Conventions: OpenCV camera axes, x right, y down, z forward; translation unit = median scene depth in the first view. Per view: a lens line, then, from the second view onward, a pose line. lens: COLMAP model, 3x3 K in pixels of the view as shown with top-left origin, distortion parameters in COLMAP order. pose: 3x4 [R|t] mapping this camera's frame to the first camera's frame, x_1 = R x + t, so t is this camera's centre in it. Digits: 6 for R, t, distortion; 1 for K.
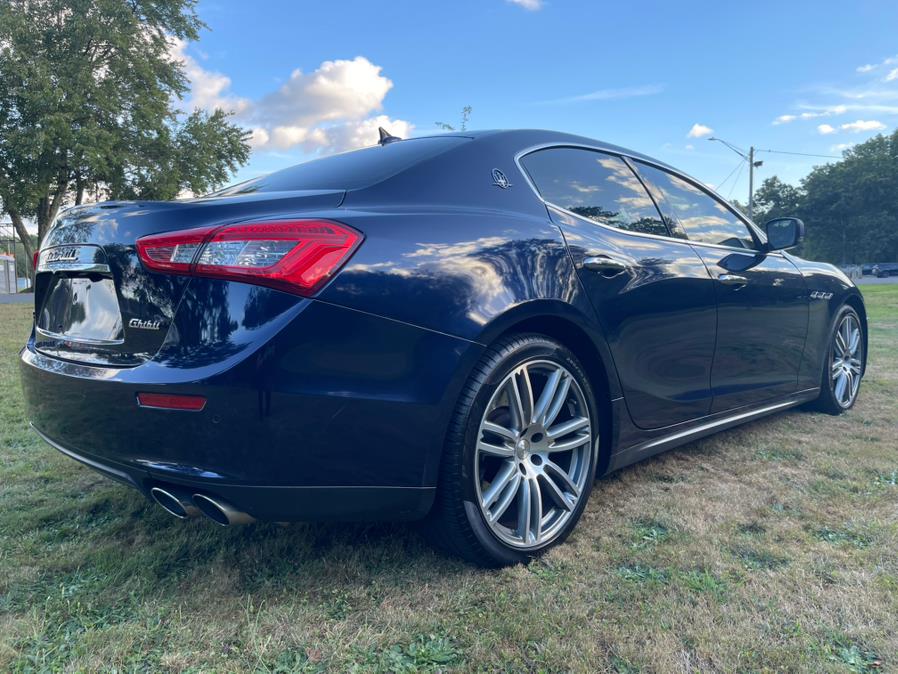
lens RADIAL K [[681.2, 0, 444.6], [0, 681.2, 338.3], [0, 0, 1]] dist [0.092978, -0.129350]
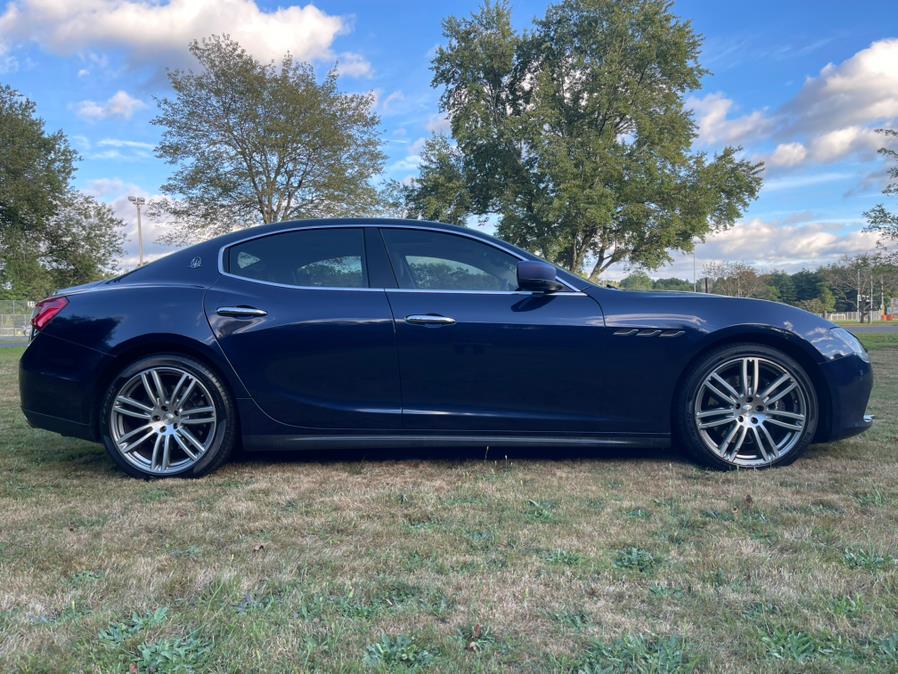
lens RADIAL K [[688.8, 0, 439.8], [0, 688.8, 333.6], [0, 0, 1]] dist [0.026002, -0.006620]
pose [[0.687213, 0.005121, -0.726438, 1.671453], [-0.048484, 0.998069, -0.038831, -0.017528], [0.724836, 0.061906, 0.686134, 0.247390]]
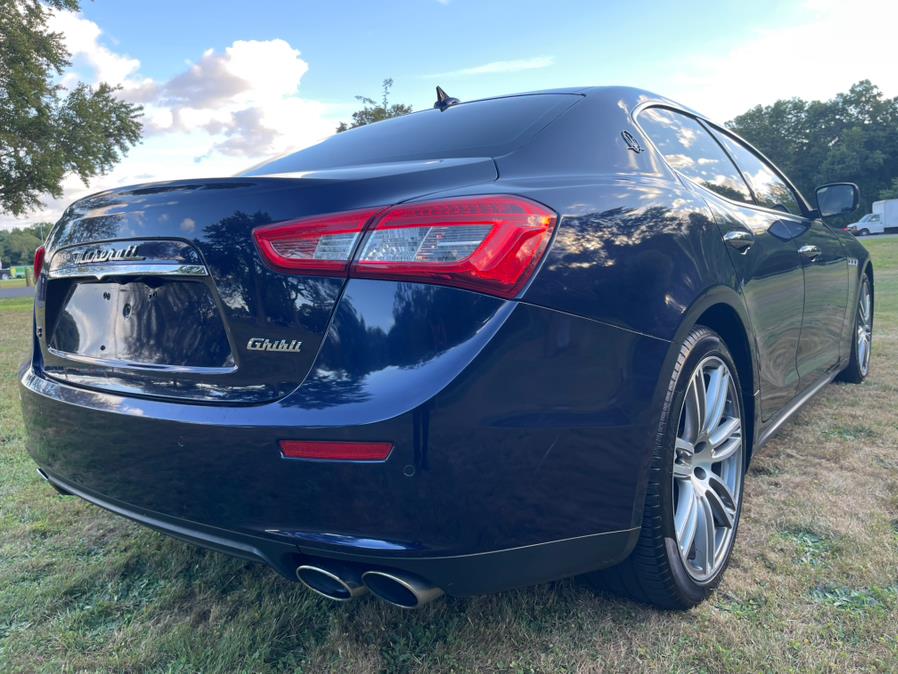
lens RADIAL K [[684.7, 0, 445.5], [0, 684.7, 334.9], [0, 0, 1]] dist [0.082371, -0.122365]
pose [[0.989504, -0.054480, 0.133839, -0.255027], [0.050817, 0.998238, 0.030632, -0.032348], [-0.135272, -0.023509, 0.990530, 0.179169]]
